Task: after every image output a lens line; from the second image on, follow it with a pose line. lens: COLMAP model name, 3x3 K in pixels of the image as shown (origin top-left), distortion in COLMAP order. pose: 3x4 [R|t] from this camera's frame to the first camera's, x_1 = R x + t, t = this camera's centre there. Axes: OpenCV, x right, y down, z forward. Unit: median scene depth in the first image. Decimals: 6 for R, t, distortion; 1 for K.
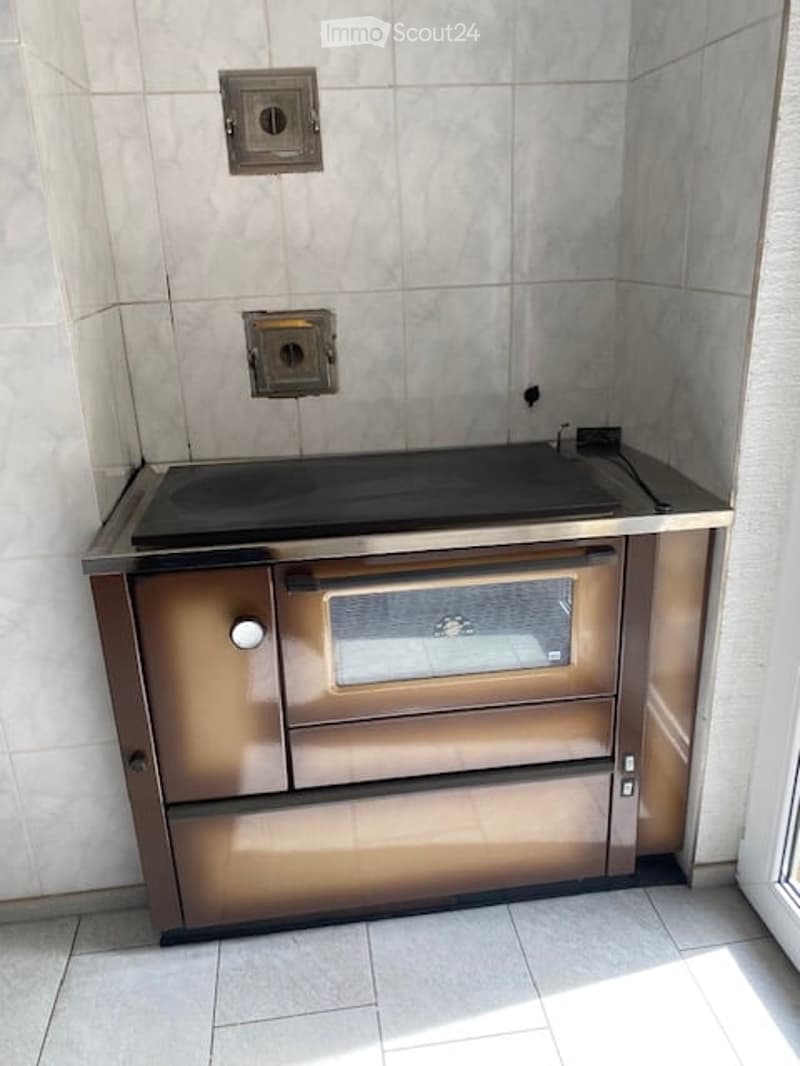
lens RADIAL K [[802.0, 0, 394.7], [0, 802.0, 538.9], [0, 0, 1]] dist [0.002620, -0.008604]
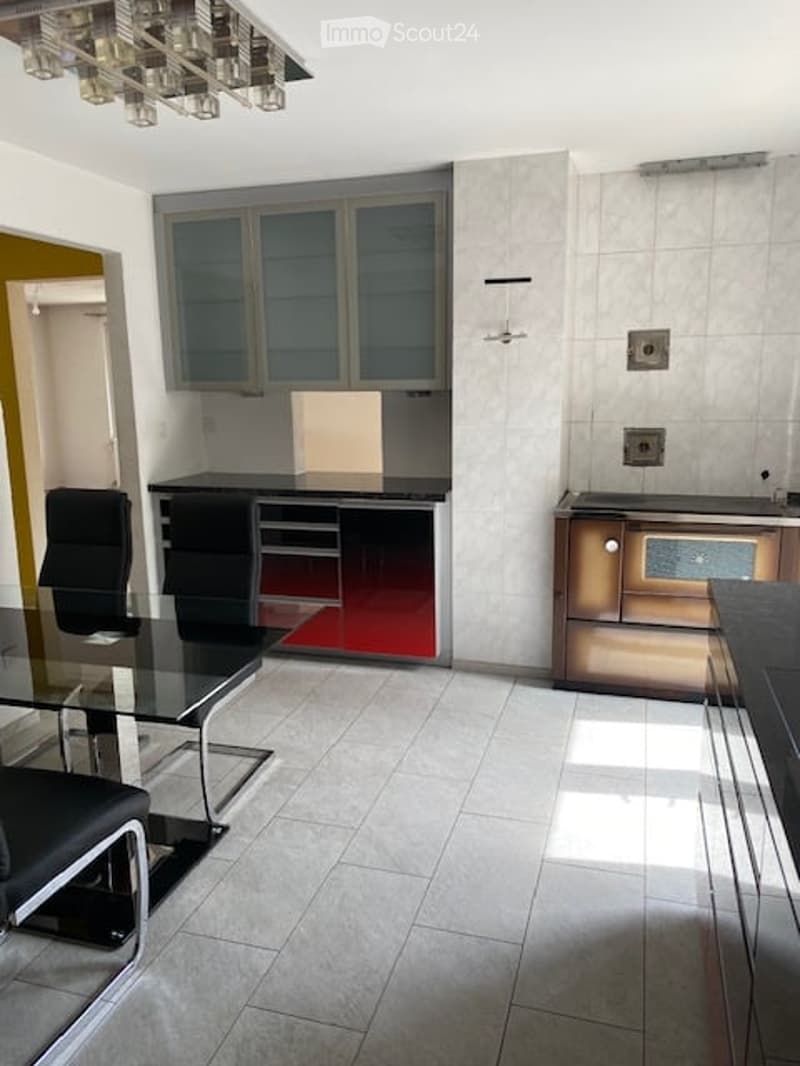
lens RADIAL K [[802.0, 0, 396.0], [0, 802.0, 529.2], [0, 0, 1]] dist [0.002620, -0.008604]
pose [[0.906532, 0.102443, -0.409517, 0.193640], [-0.169255, 0.976922, -0.130290, 0.423777], [0.386719, 0.187425, 0.902951, -1.308082]]
